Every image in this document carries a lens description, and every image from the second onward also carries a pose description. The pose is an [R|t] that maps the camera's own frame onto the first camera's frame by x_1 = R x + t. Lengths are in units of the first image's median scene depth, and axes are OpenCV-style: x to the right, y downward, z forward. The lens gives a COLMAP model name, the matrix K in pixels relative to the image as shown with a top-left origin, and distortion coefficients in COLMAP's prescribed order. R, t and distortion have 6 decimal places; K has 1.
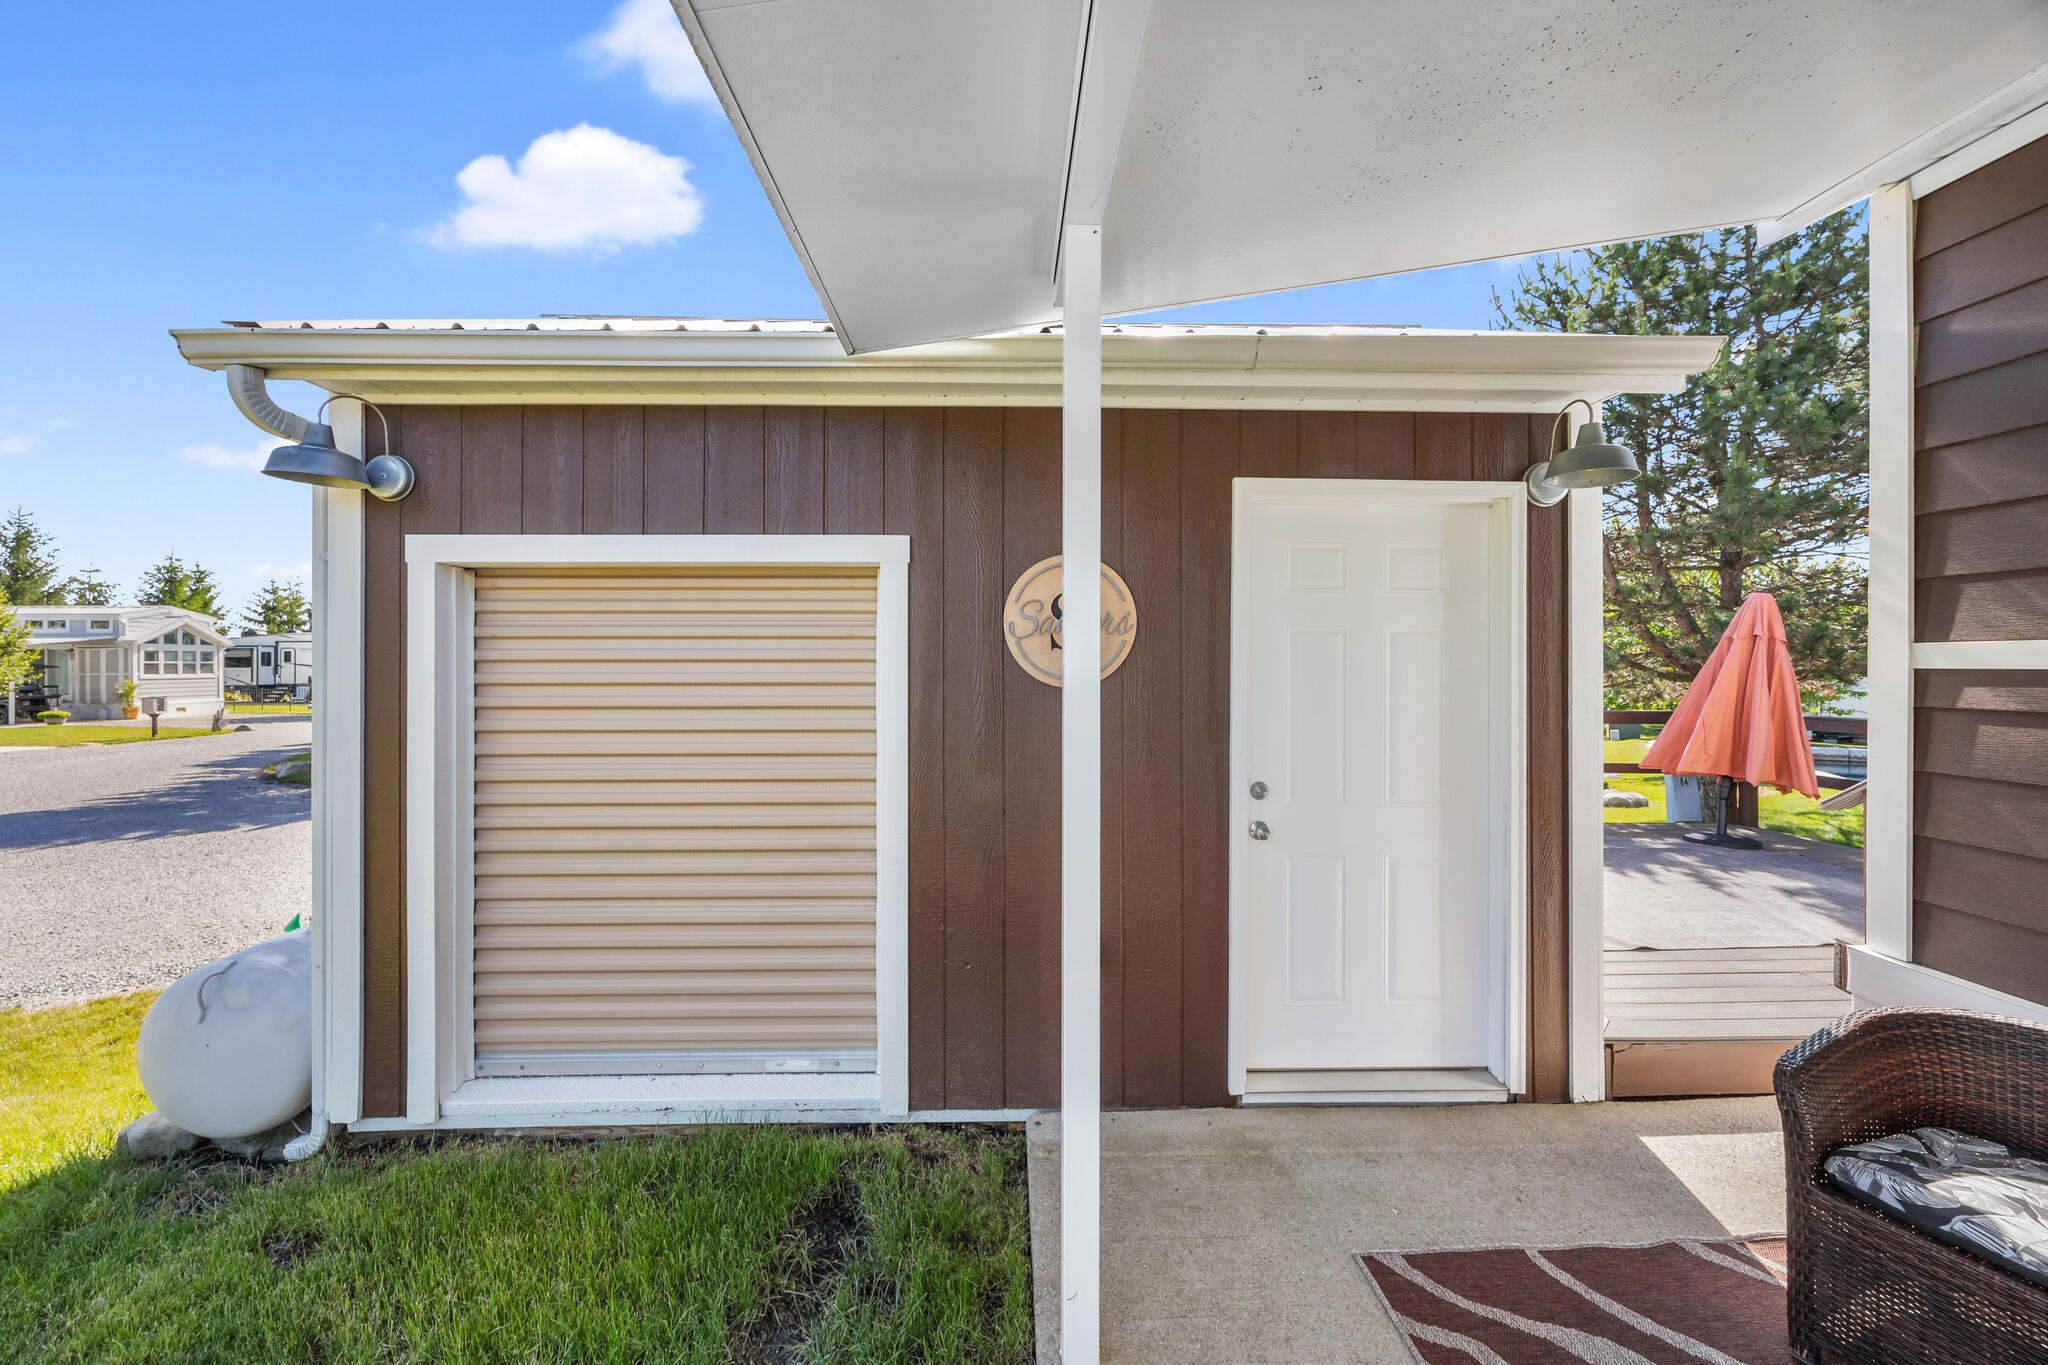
lens RADIAL K [[781.4, 0, 1024.0], [0, 781.4, 682.5], [0, 0, 1]] dist [-0.000387, 0.000021]
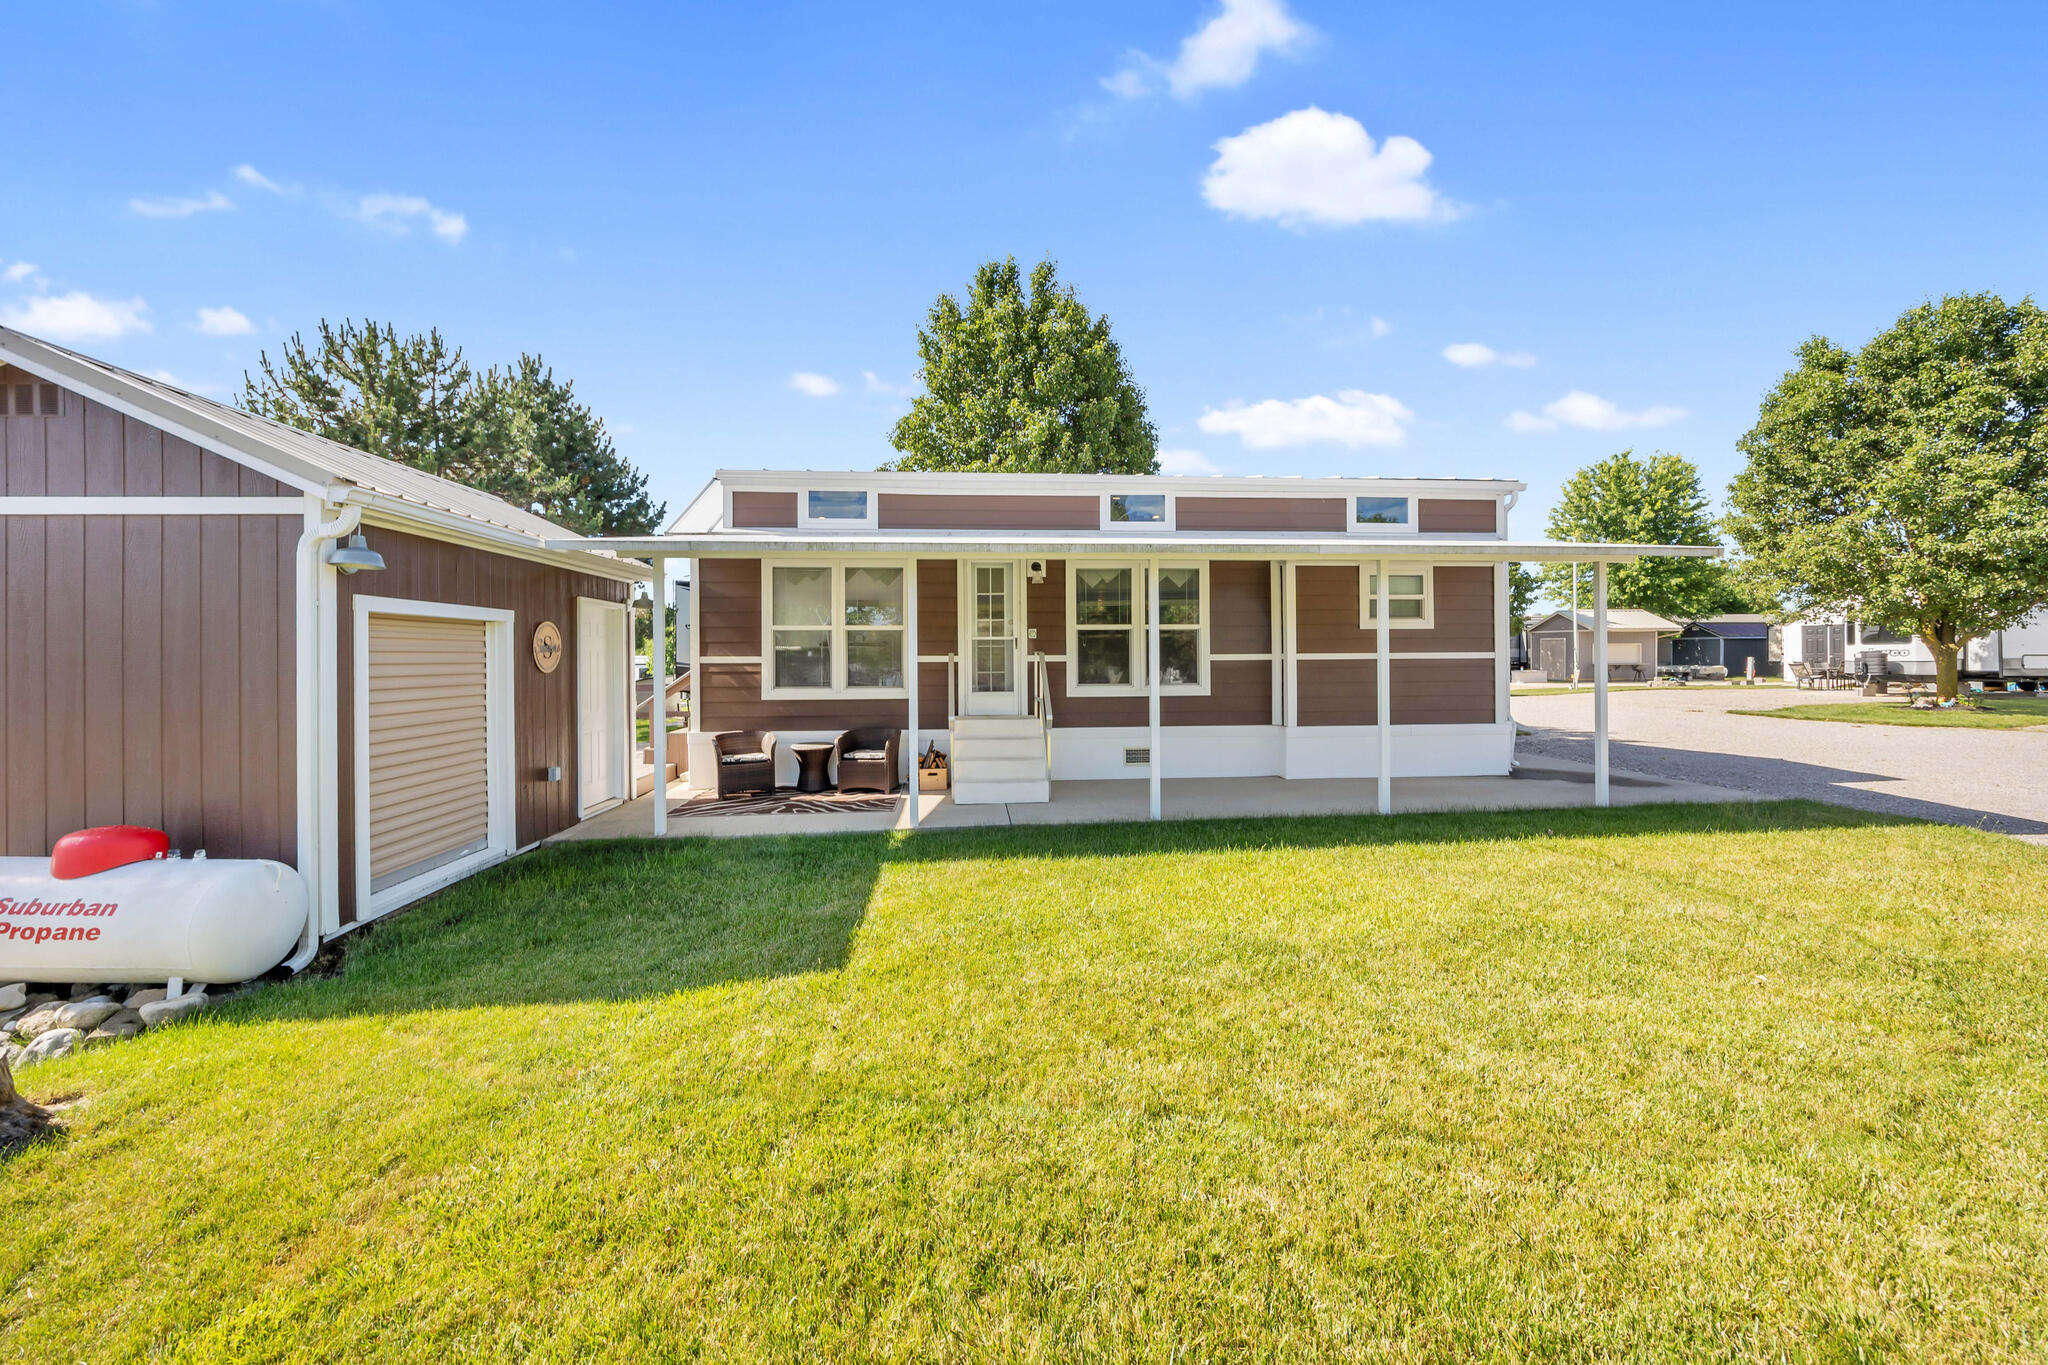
lens RADIAL K [[812.8, 0, 1030.4], [0, 812.8, 657.9], [0, 0, 1]] dist [0.000515, 0.000073]
pose [[-0.056301, -0.003646, 0.998407, -2.734263], [0.005769, 0.999975, 0.003977, -0.041512], [-0.998397, 0.005984, -0.056279, -0.439797]]
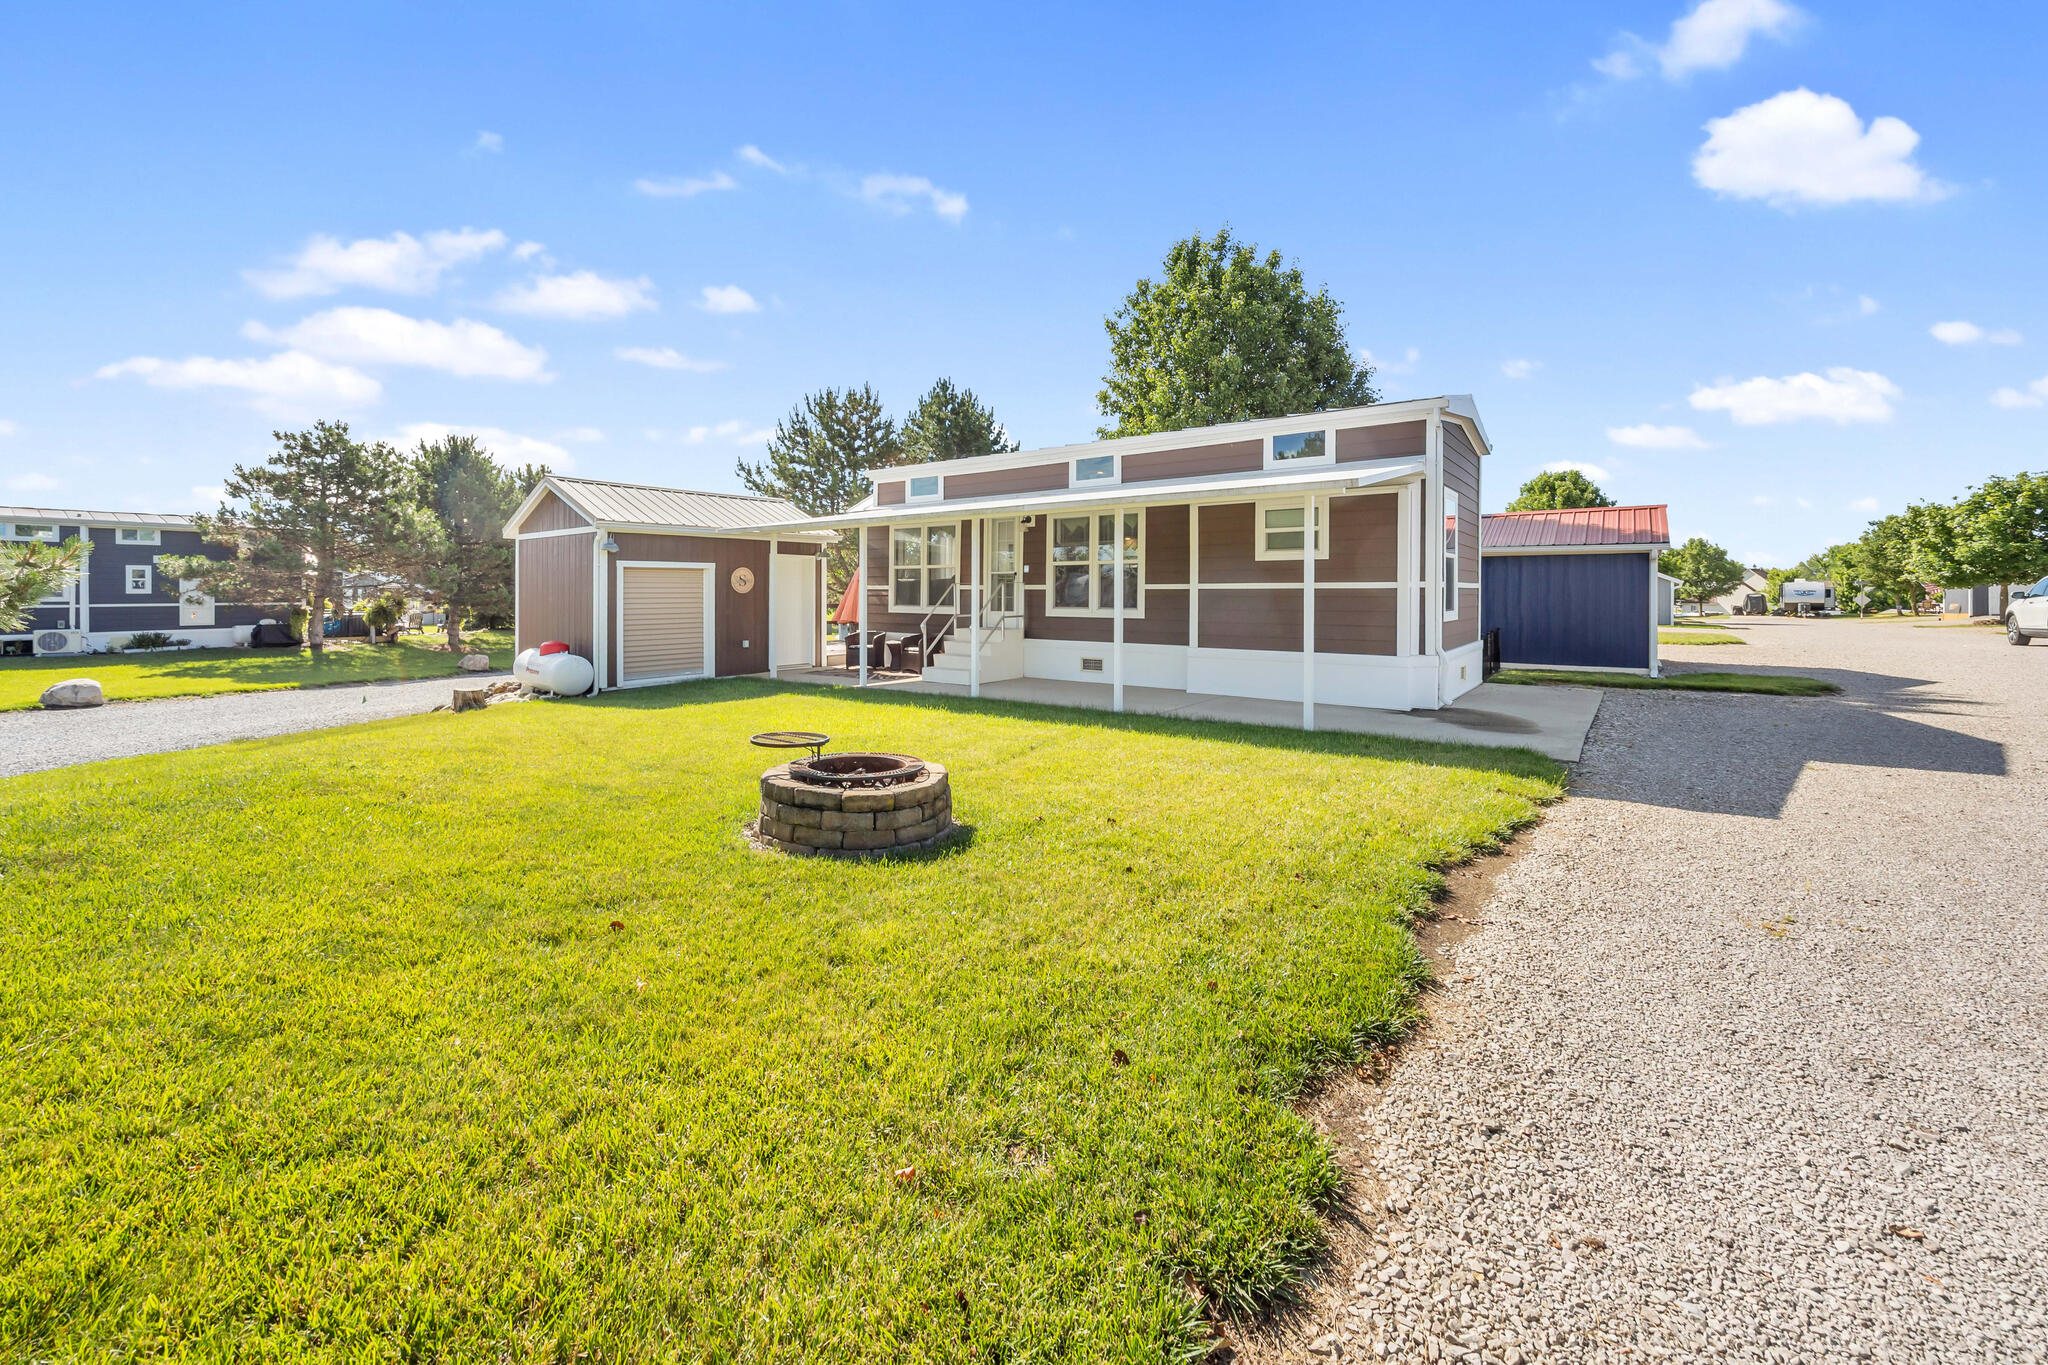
lens RADIAL K [[793.6, 0, 1023.3], [0, 793.6, 590.0], [0, 0, 1]] dist [-0.047573, 0.000000]
pose [[0.633521, -0.001027, 0.773725, -2.860600], [0.002643, 0.999996, -0.000837, -0.002565], [-0.773721, 0.002575, 0.633521, -3.824860]]
